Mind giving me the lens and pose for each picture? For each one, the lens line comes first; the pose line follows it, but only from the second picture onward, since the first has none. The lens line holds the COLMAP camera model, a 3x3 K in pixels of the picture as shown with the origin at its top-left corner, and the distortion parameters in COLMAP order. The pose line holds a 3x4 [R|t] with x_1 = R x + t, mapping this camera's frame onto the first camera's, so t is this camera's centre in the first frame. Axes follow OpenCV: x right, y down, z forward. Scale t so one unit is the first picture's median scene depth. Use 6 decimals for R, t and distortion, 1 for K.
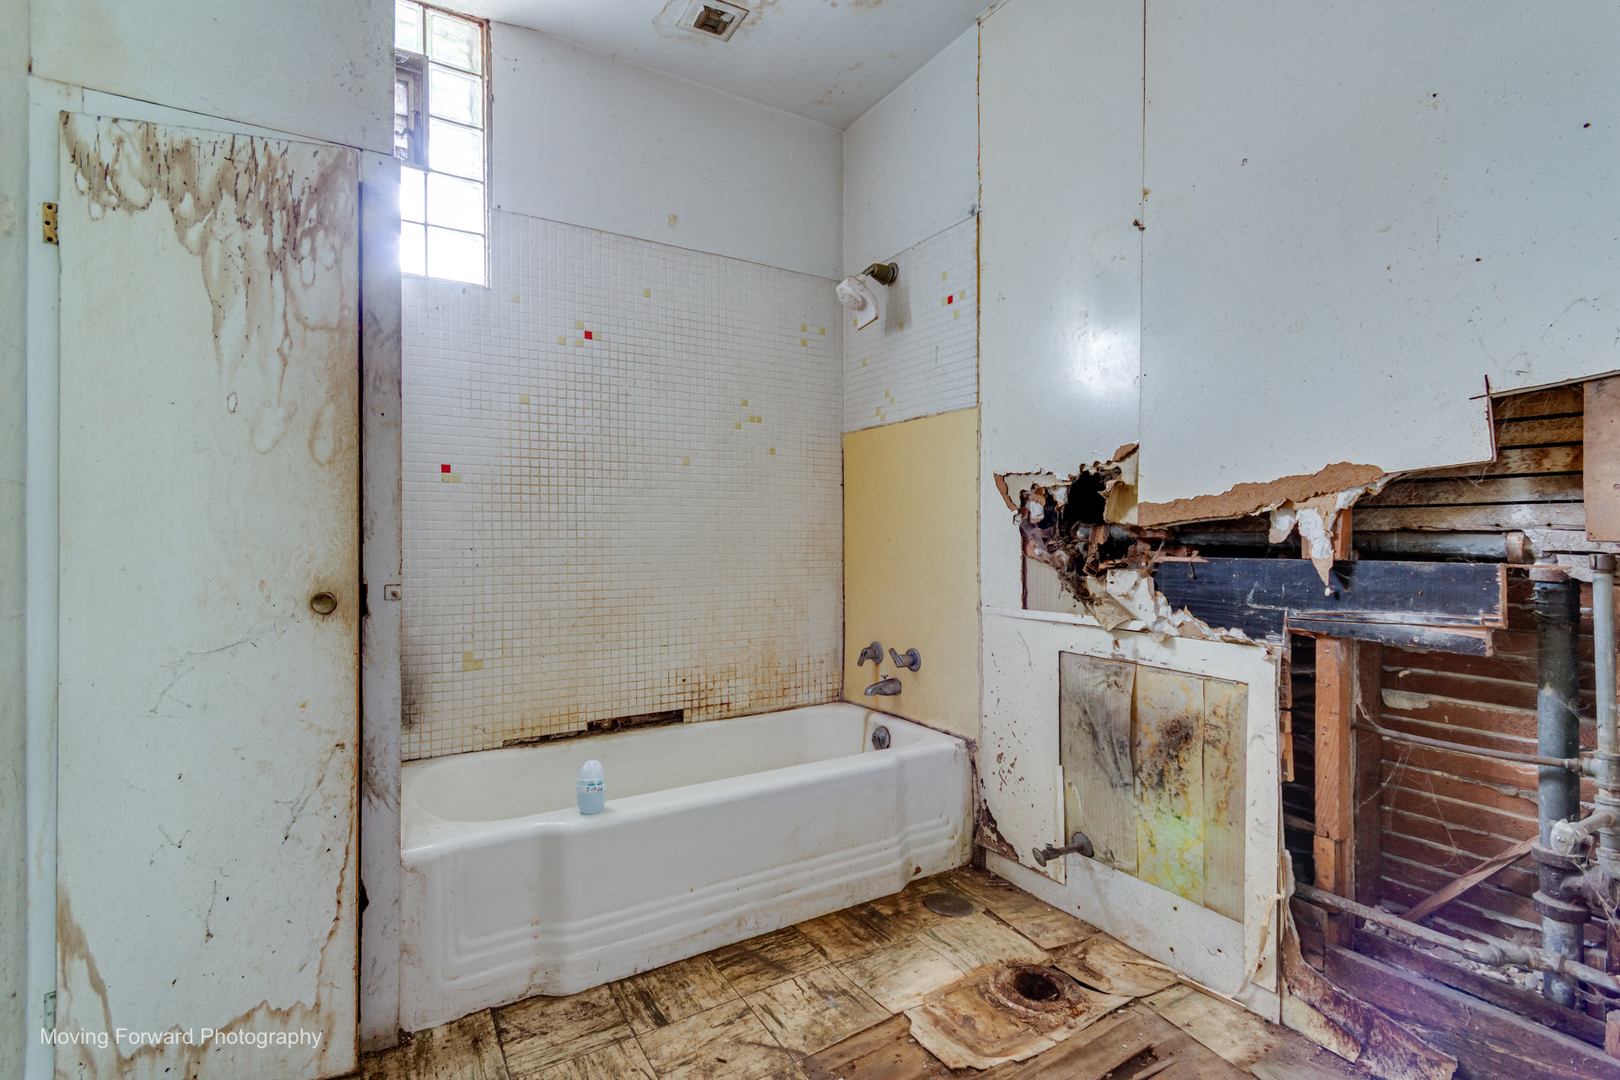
lens RADIAL K [[751.1, 0, 804.7], [0, 751.1, 539.4], [0, 0, 1]] dist [0.003329, 0.000080]
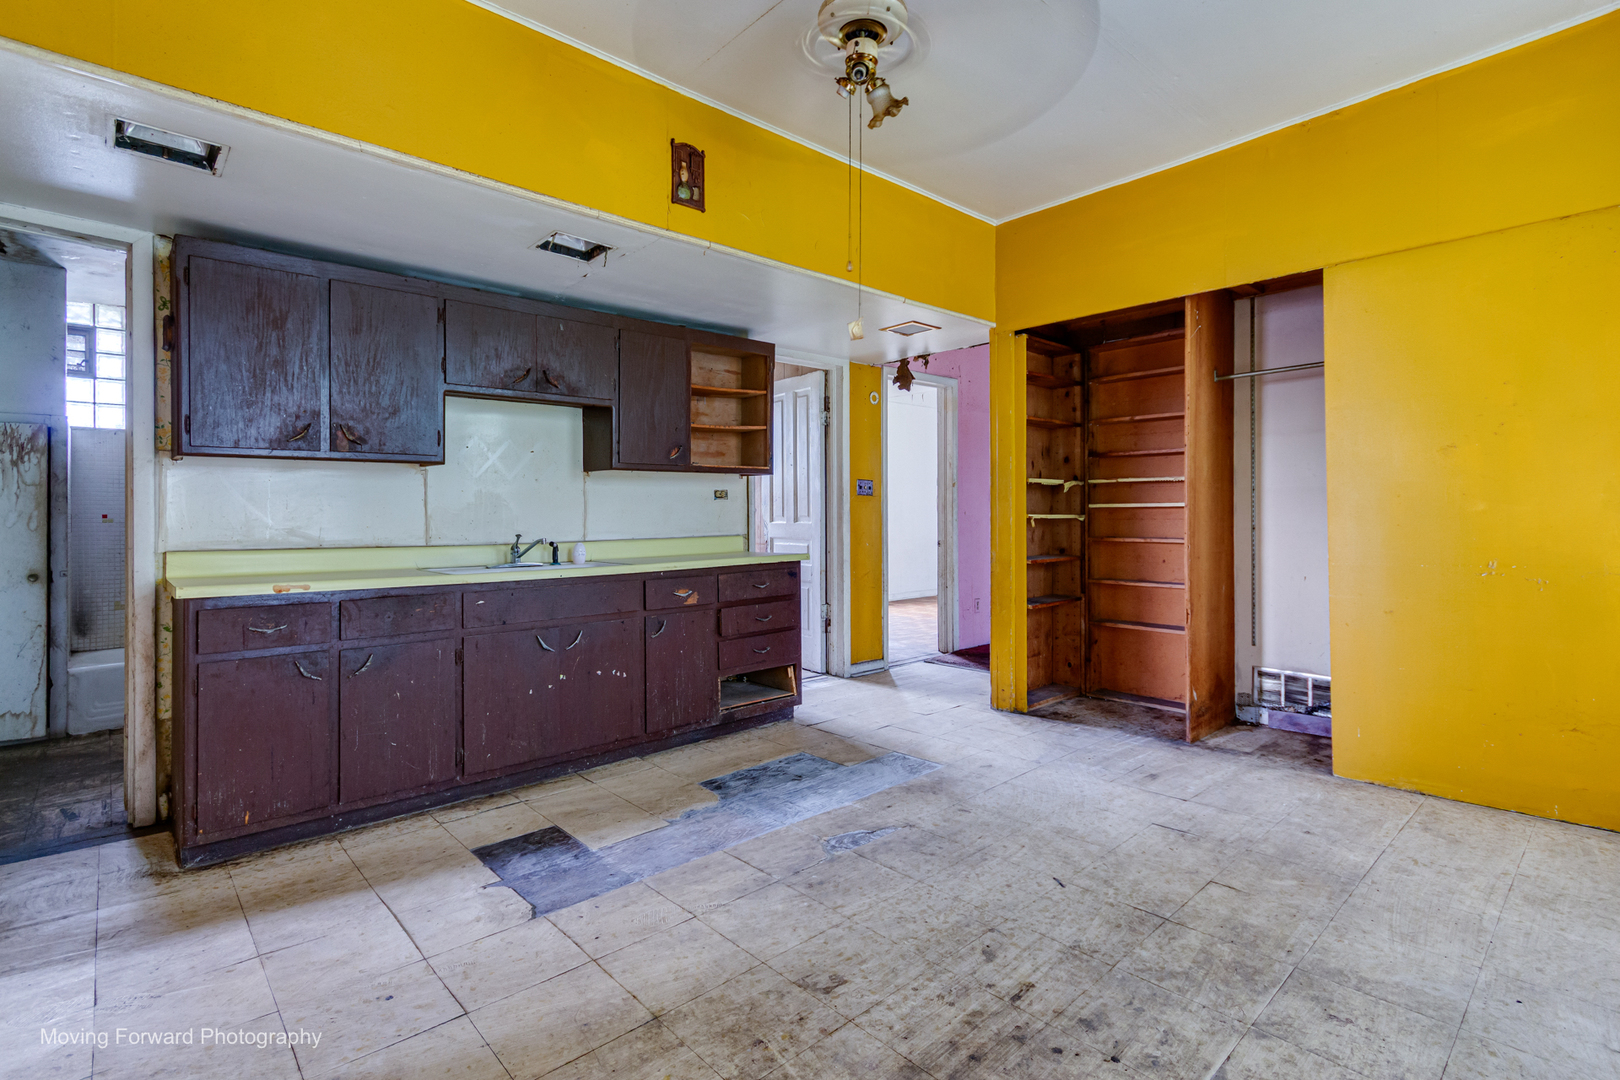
lens RADIAL K [[751.1, 0, 788.9], [0, 751.1, 510.8], [0, 0, 1]] dist [0.003329, 0.000080]
pose [[0.979881, -0.004703, 0.199527, 1.672549], [0.006307, 0.999953, -0.007405, -0.135938], [-0.199483, 0.008514, 0.979864, -2.484190]]
